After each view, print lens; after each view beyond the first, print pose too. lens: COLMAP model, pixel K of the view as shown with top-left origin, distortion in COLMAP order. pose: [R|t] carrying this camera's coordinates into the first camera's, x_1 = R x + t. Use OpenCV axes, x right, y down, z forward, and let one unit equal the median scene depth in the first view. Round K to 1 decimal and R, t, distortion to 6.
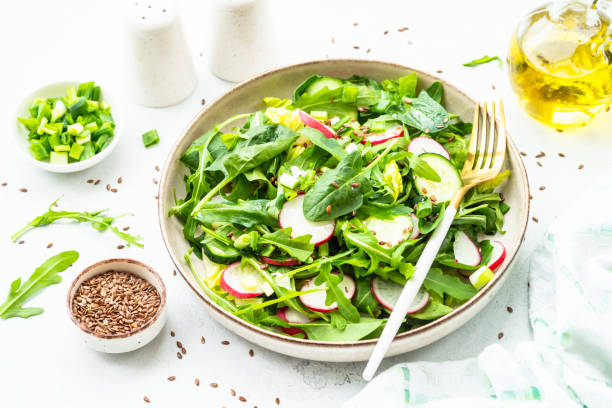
lens RADIAL K [[1975.3, 0, 306.4], [0, 1975.3, 201.6], [0, 0, 1]] dist [0.081331, 0.000000]
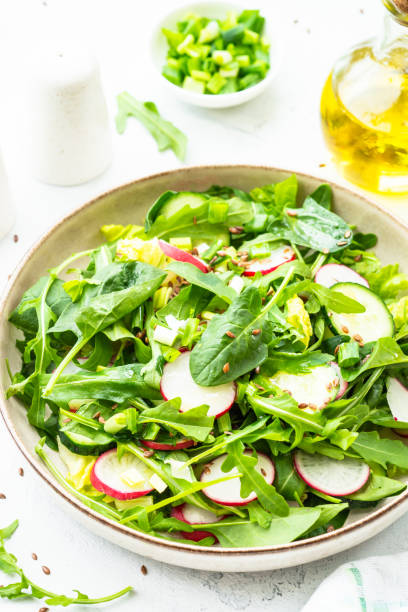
lens RADIAL K [[2086.0, 0, 207.3], [0, 2086.0, 310.4], [0, 0, 1]] dist [0.092631, 0.000000]
pose [[0.985054, -0.101732, 0.138997, -0.103254], [0.099960, 0.994797, 0.019687, -0.034291], [-0.140276, -0.005499, 0.990097, 0.209724]]
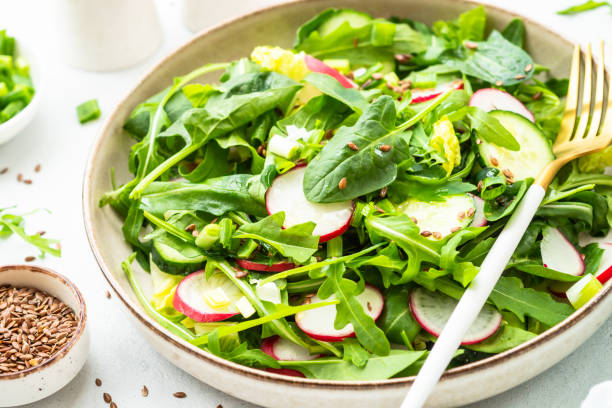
lens RADIAL K [[2086.0, 0, 306.2], [0, 2086.0, 198.4], [0, 0, 1]] dist [0.092631, 0.000000]
pose [[0.998647, -0.002636, -0.051926, 0.034130], [-0.003733, 0.992502, -0.122175, 0.089903], [0.051859, 0.122203, 0.991149, 0.328747]]
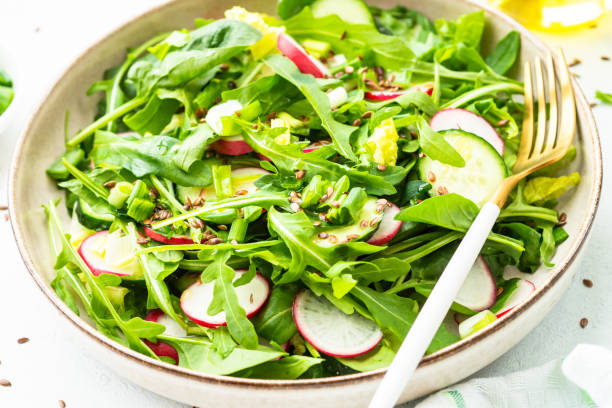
lens RADIAL K [[2086.0, 0, 308.2], [0, 2086.0, 204.0], [0, 0, 1]] dist [0.092631, 0.000000]
pose [[0.955453, 0.185369, -0.229670, 0.177446], [-0.204325, 0.976970, -0.061494, 0.051053], [0.212981, 0.105682, 0.971324, 0.362109]]
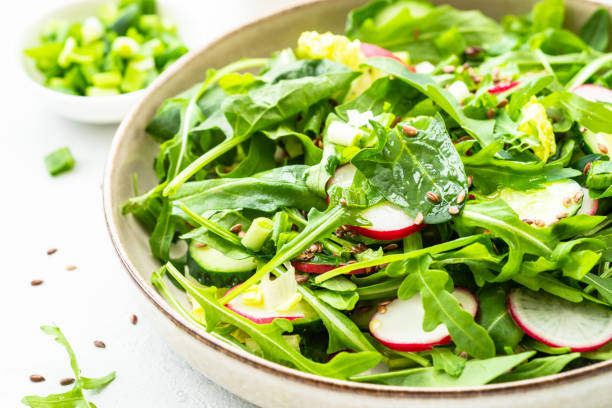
lens RADIAL K [[2086.0, 0, 311.0], [0, 2086.0, 206.8], [0, 0, 1]] dist [0.092631, 0.000000]
pose [[0.999645, -0.021783, -0.015324, -0.009679], [0.017521, 0.971203, -0.237608, 0.144934], [0.020058, 0.237255, 0.971240, 0.452267]]
